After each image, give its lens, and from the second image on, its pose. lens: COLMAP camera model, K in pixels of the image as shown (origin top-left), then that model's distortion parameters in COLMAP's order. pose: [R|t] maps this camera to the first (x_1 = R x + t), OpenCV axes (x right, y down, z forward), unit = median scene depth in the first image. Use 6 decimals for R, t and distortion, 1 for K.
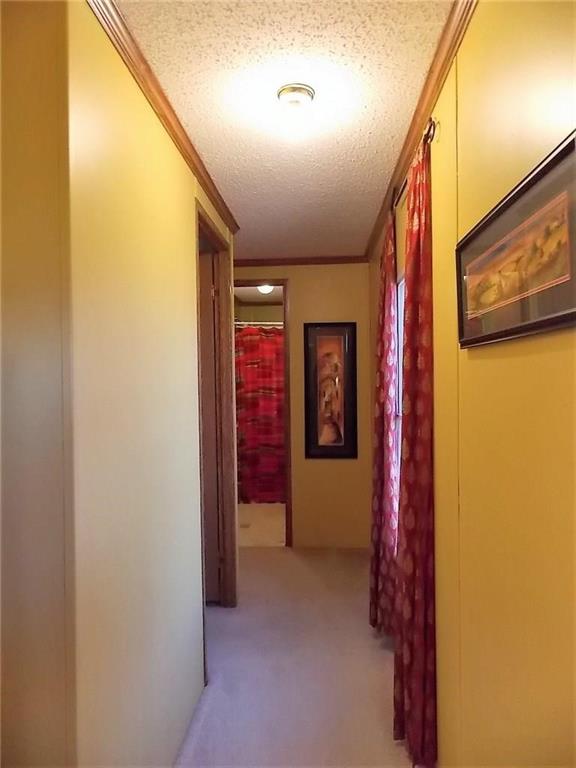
lens RADIAL K [[512.2, 0, 288.0], [0, 512.2, 384.7], [0, 0, 1]] dist [0.012525, -0.013115]
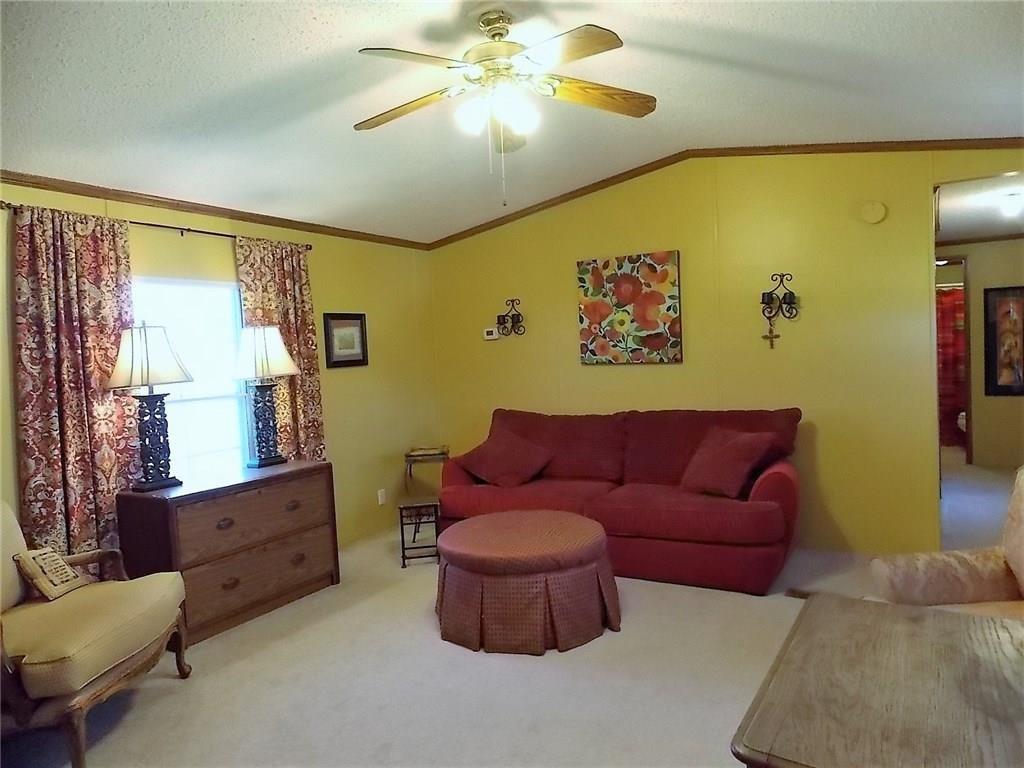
lens RADIAL K [[682.9, 0, 515.6], [0, 682.9, 381.7], [0, 0, 1]] dist [0.012525, -0.013115]
pose [[0.835670, 0.001494, -0.549230, -0.006479], [0.031364, 0.998235, 0.050436, -0.012402], [0.548336, -0.059374, 0.834148, -1.056462]]
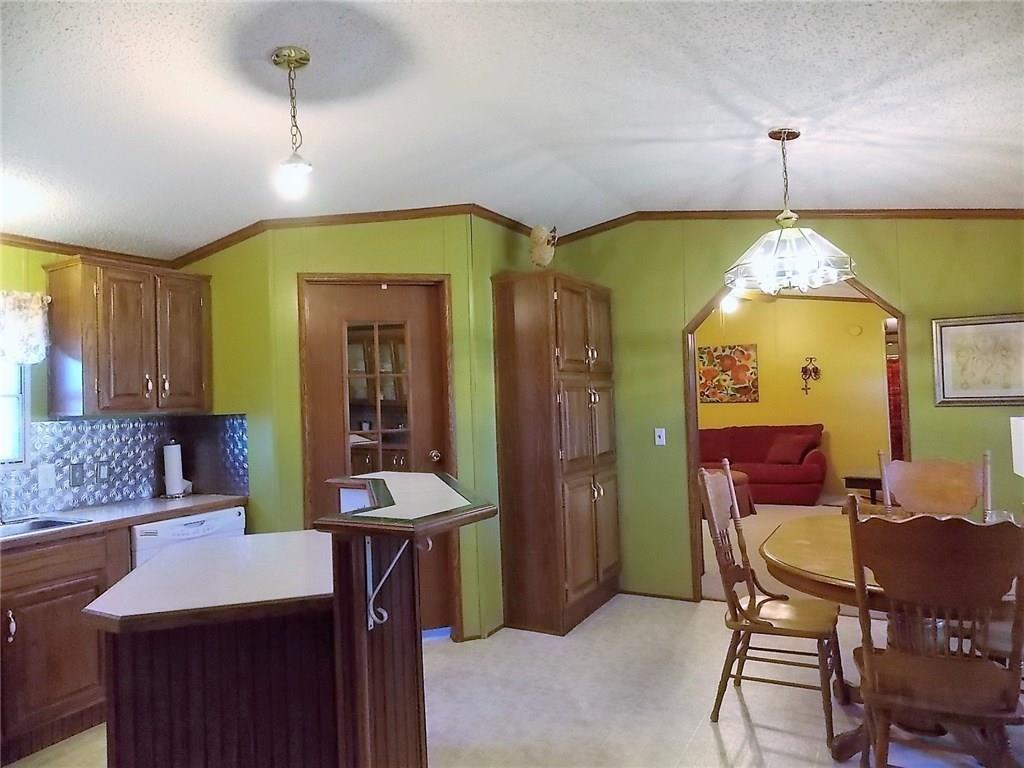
lens RADIAL K [[682.9, 0, 509.5], [0, 682.9, 387.0], [0, 0, 1]] dist [0.012525, -0.013115]
pose [[0.863496, -0.022606, -0.503849, 0.035506], [0.017935, 0.999739, -0.014118, -0.004949], [0.504037, 0.003154, 0.863676, -3.247295]]
